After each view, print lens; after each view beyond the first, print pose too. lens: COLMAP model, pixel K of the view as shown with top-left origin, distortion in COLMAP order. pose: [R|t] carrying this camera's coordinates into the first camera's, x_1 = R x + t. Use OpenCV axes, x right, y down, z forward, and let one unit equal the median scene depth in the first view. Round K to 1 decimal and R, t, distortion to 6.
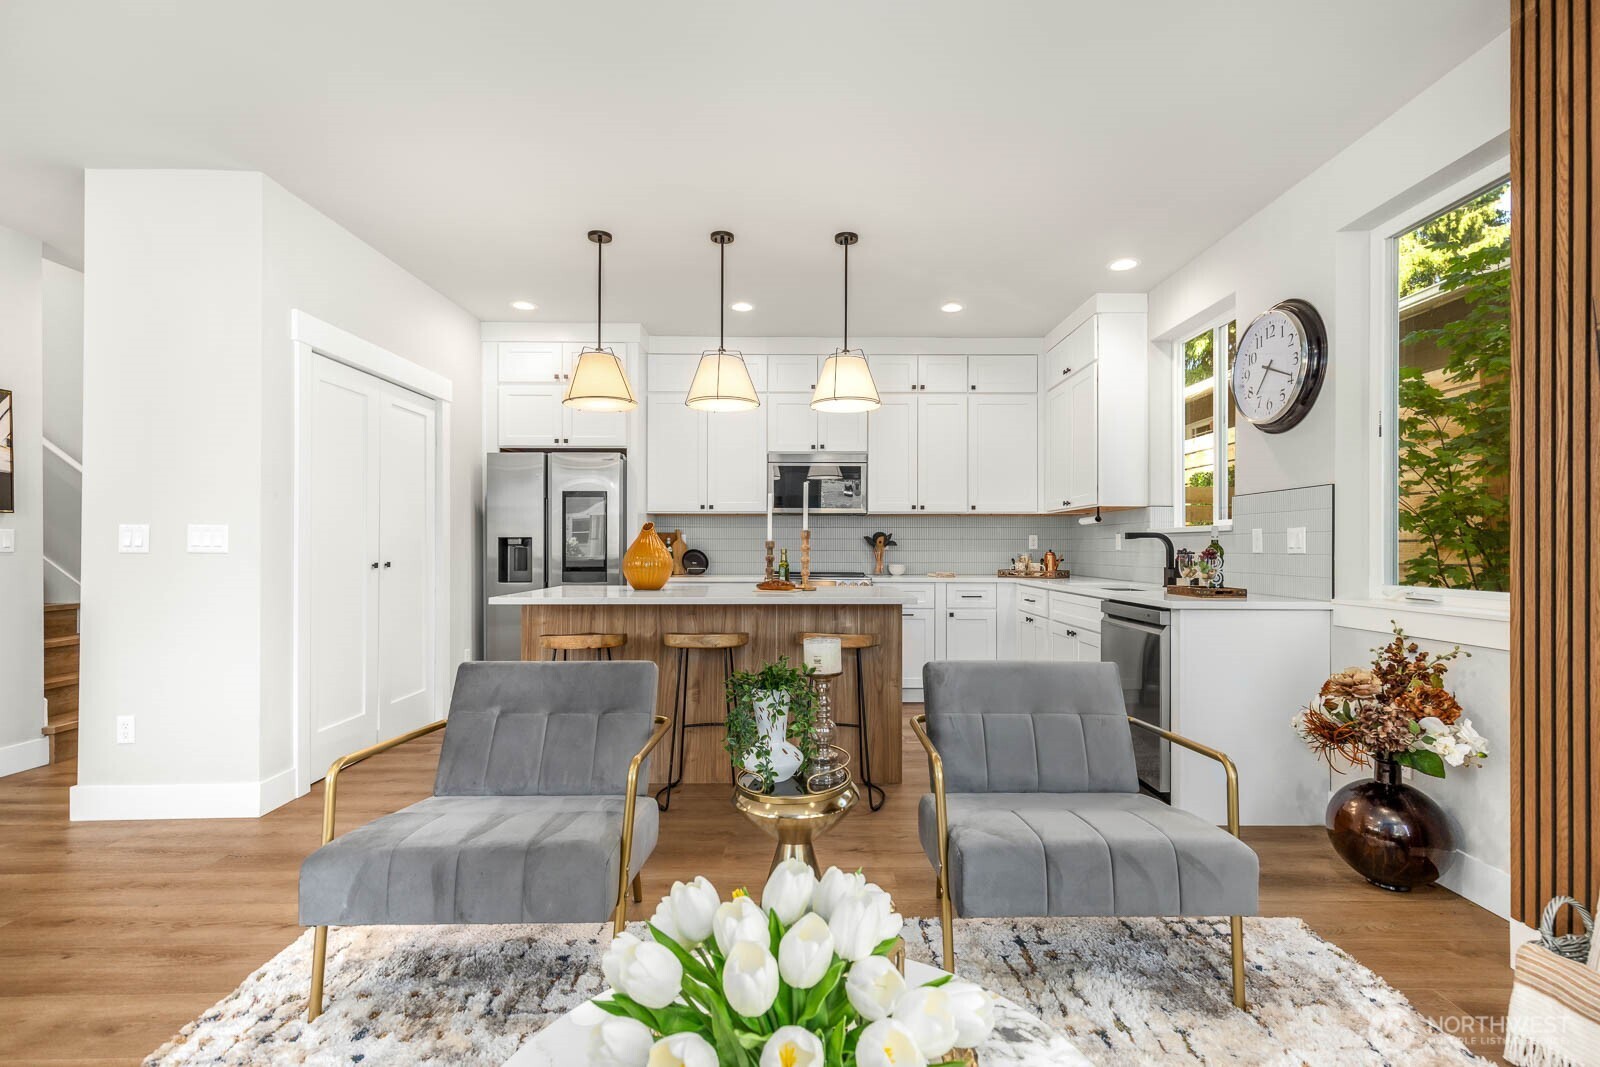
lens RADIAL K [[715.7, 0, 807.5], [0, 715.7, 548.6], [0, 0, 1]] dist [0.001077, 0.000164]
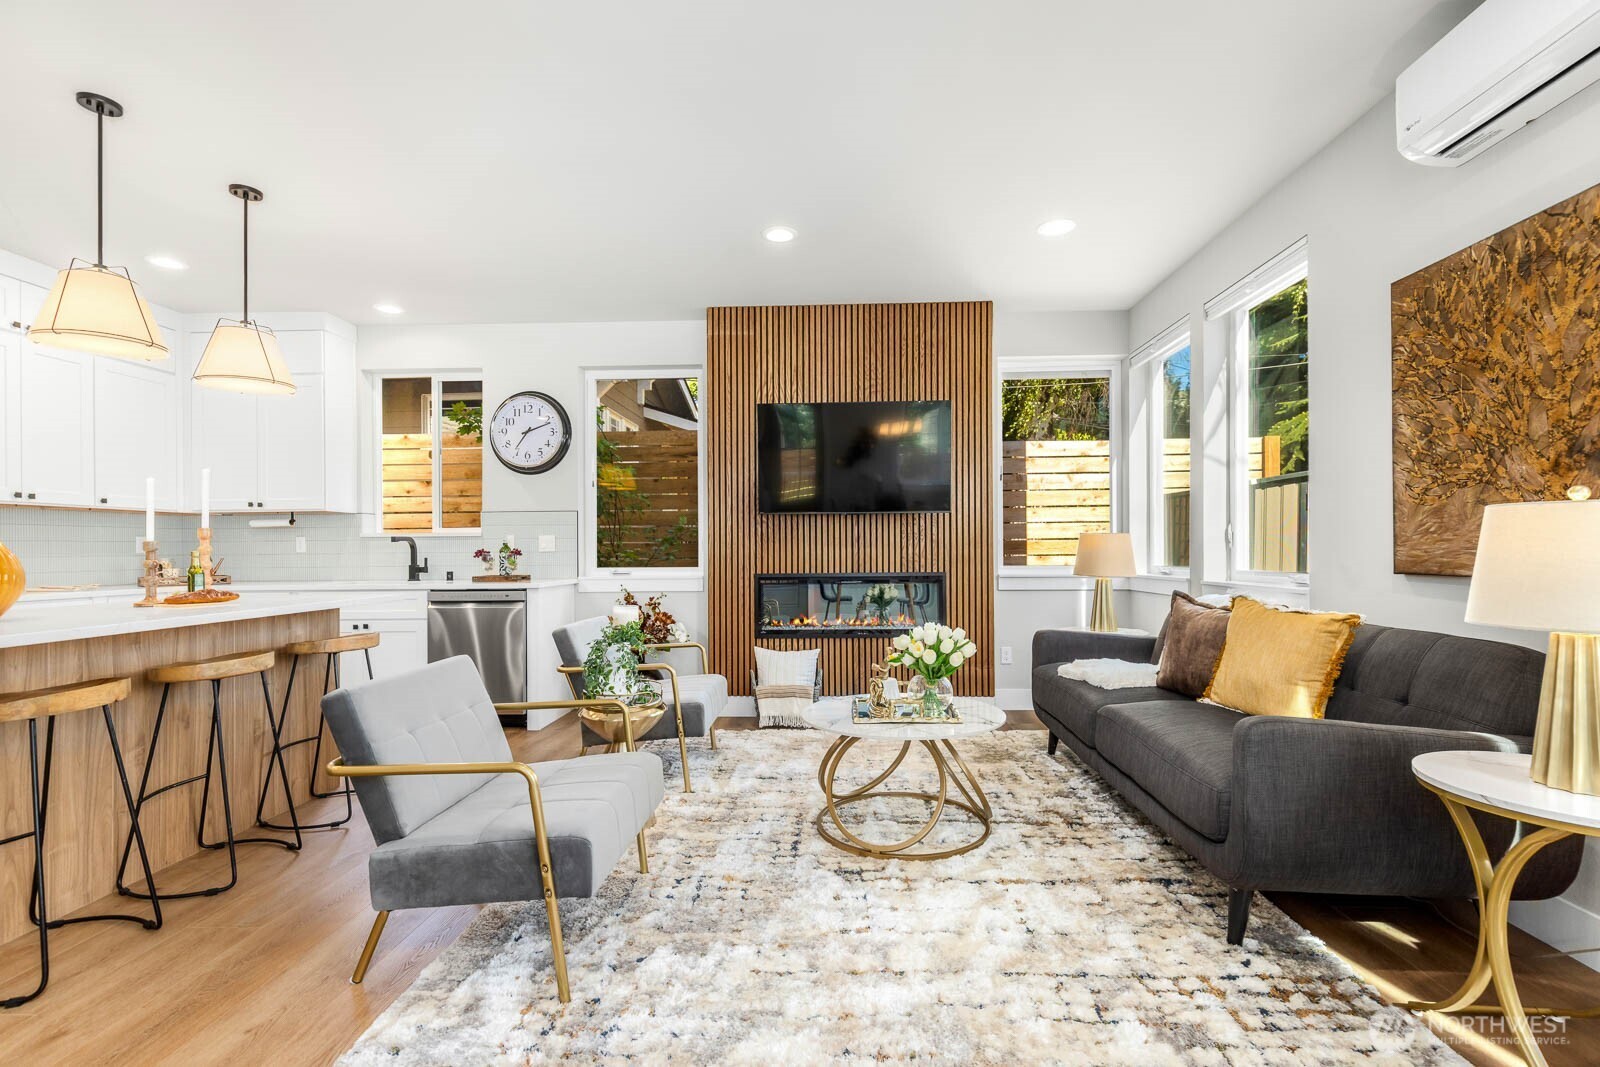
lens RADIAL K [[725.9, 0, 814.3], [0, 725.9, 544.5], [0, 0, 1]] dist [0.002294, -0.000751]
pose [[0.041405, 0.001385, 0.999142, -0.778901], [0.010569, 0.999942, -0.001824, 0.000797], [-0.999087, 0.010635, 0.041388, 0.274200]]
